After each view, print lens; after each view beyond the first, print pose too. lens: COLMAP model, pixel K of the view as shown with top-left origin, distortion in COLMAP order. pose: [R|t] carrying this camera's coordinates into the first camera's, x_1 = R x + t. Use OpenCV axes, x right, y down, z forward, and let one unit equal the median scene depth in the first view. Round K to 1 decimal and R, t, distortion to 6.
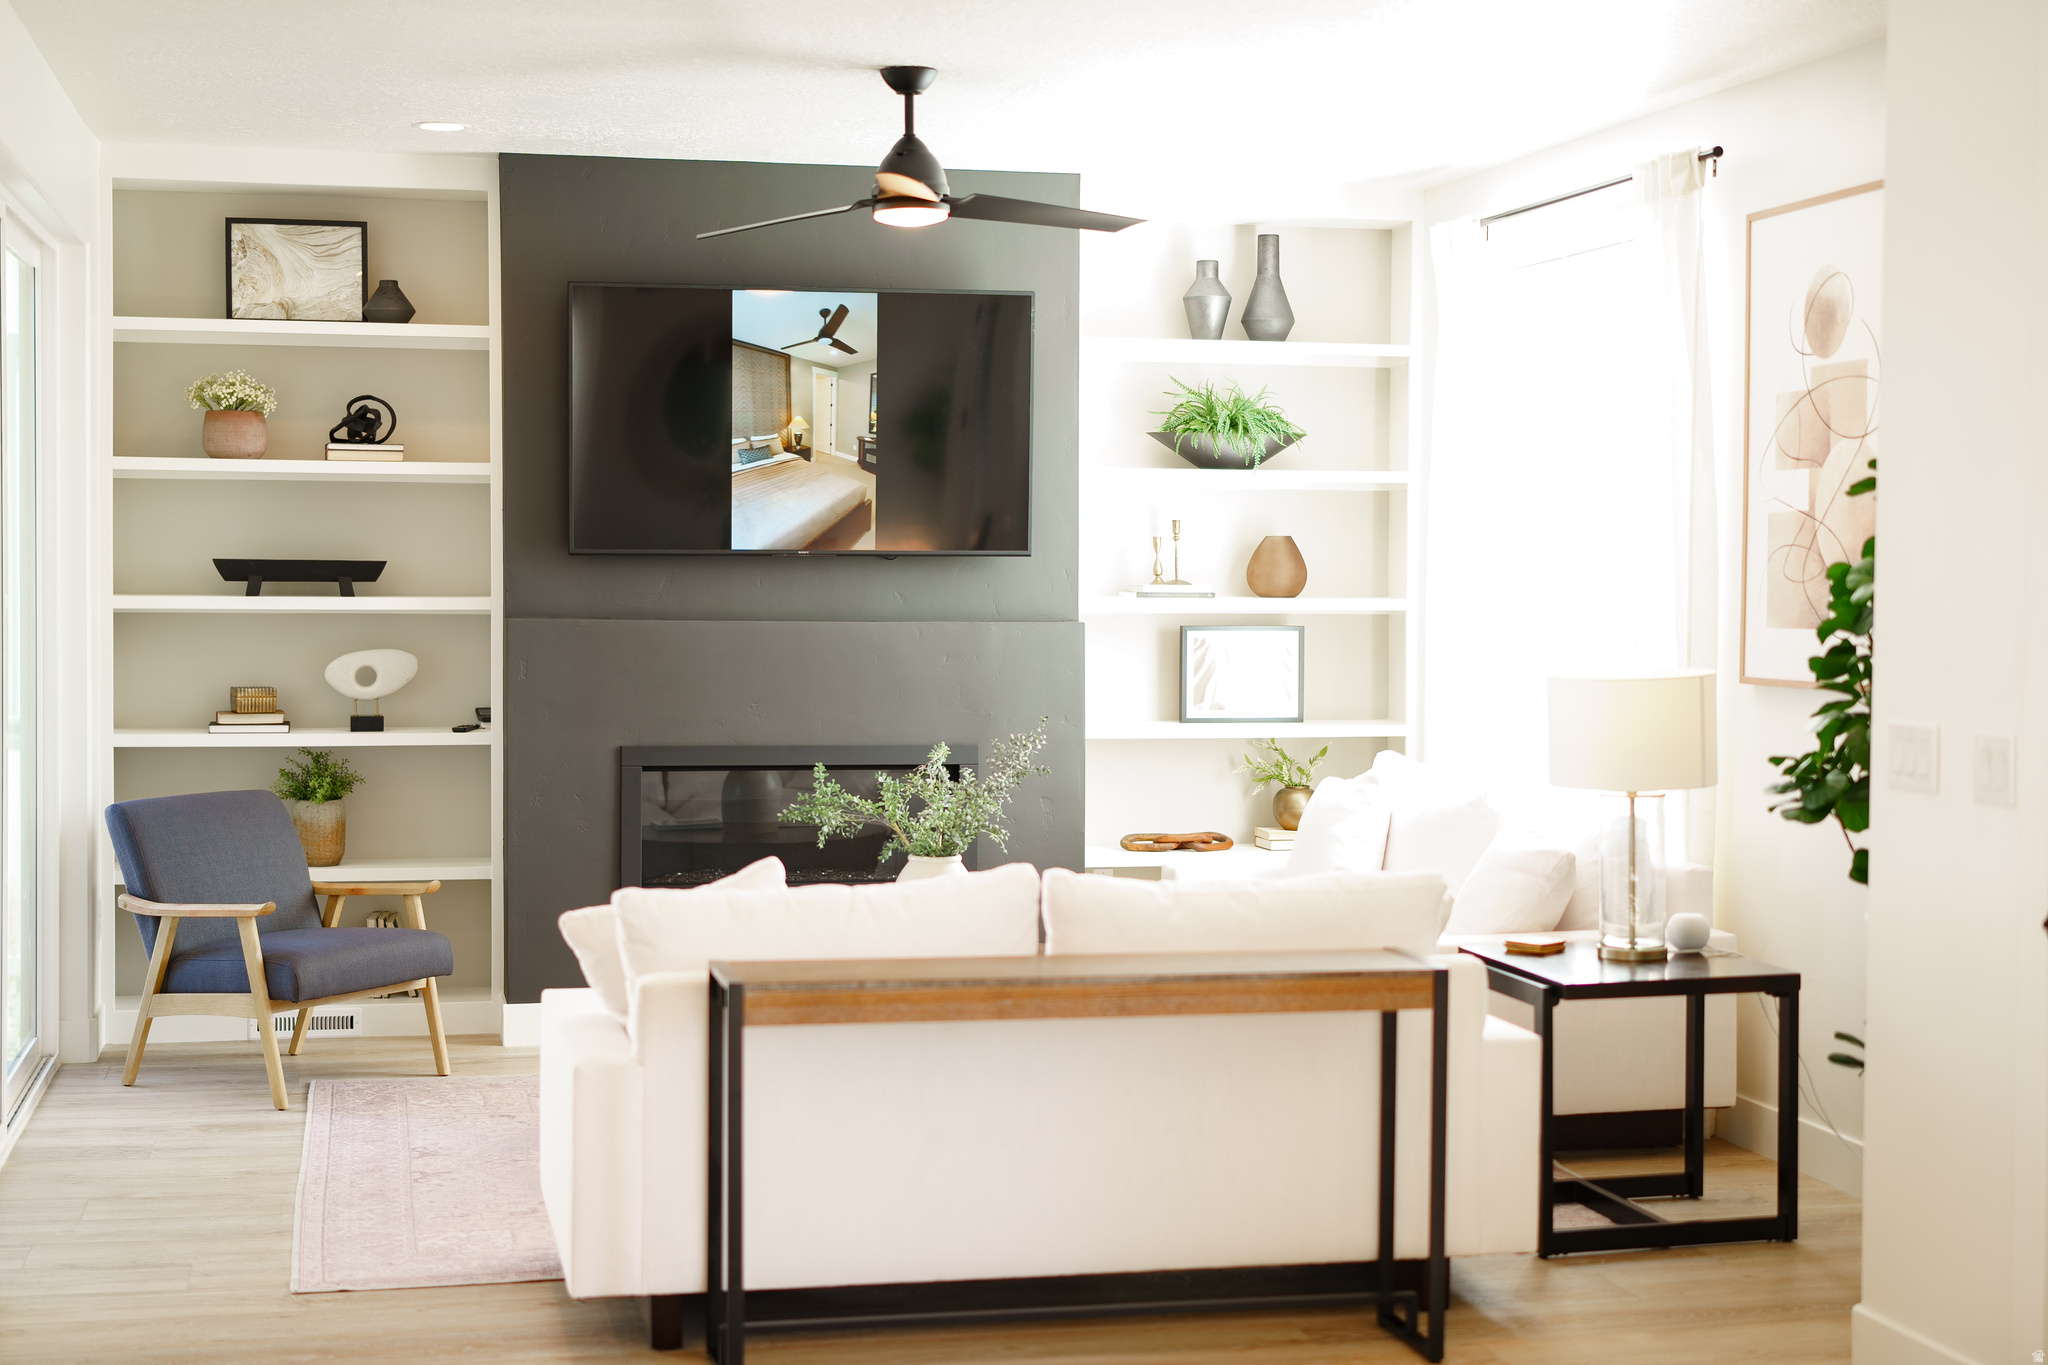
lens RADIAL K [[3139.3, 0, 1024.0], [0, 3139.3, 679.4], [0, 0, 1]] dist [0.288926, -0.004053]
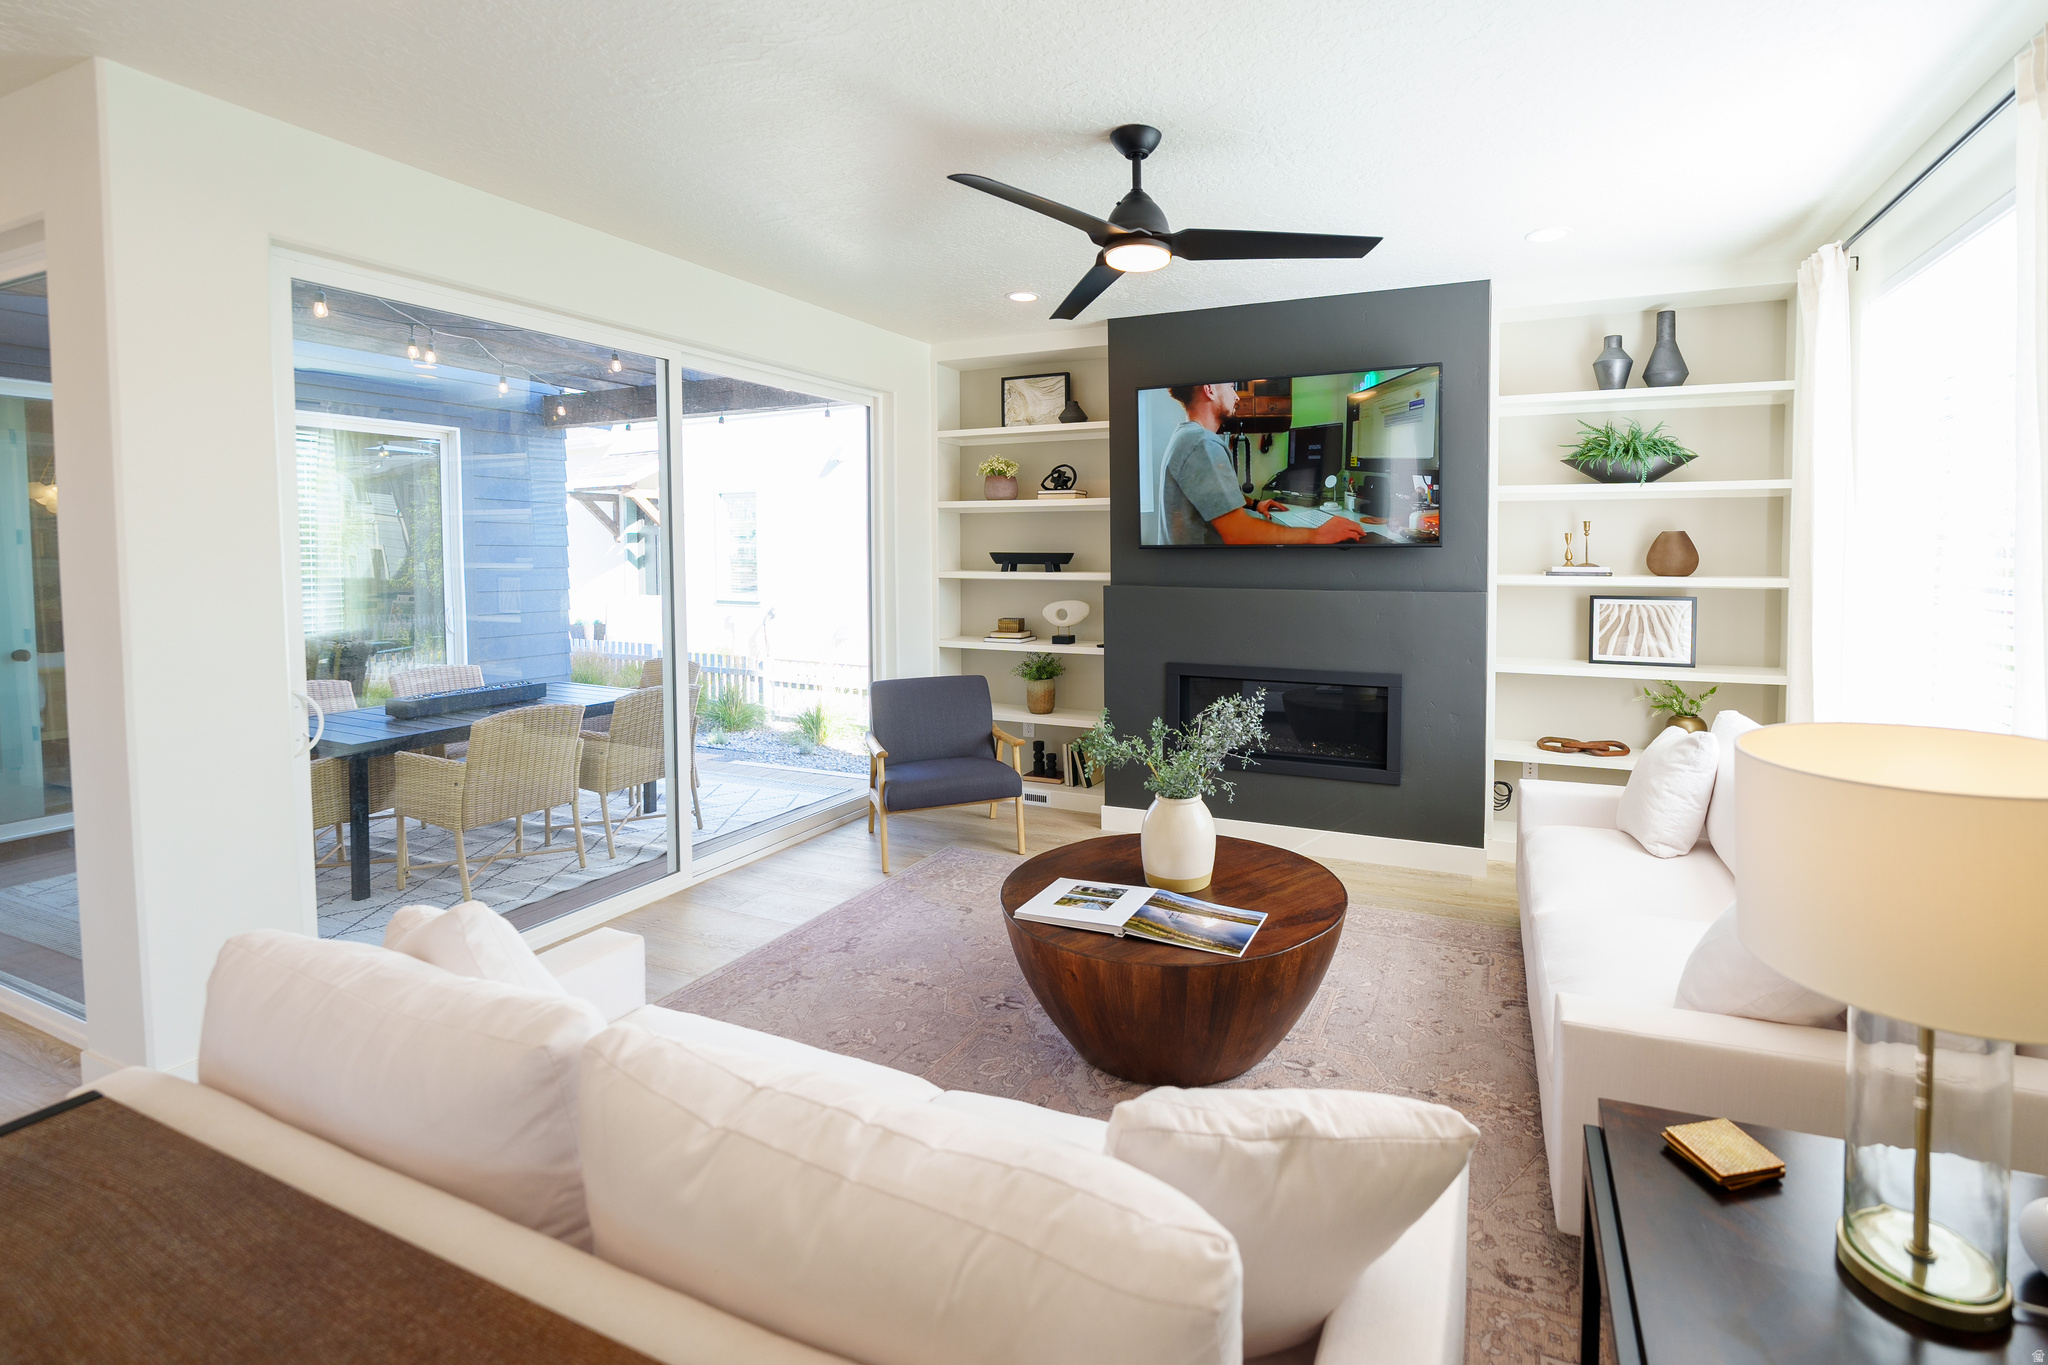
lens RADIAL K [[974.5, 0, 1026.7], [0, 974.5, 599.2], [0, 0, 1]] dist [-0.000687, -0.000089]
pose [[0.795338, 0.023741, -0.605701, 0.116326], [-0.021532, 0.999709, 0.010910, -0.014829], [0.605783, 0.004365, 0.795618, 0.499936]]
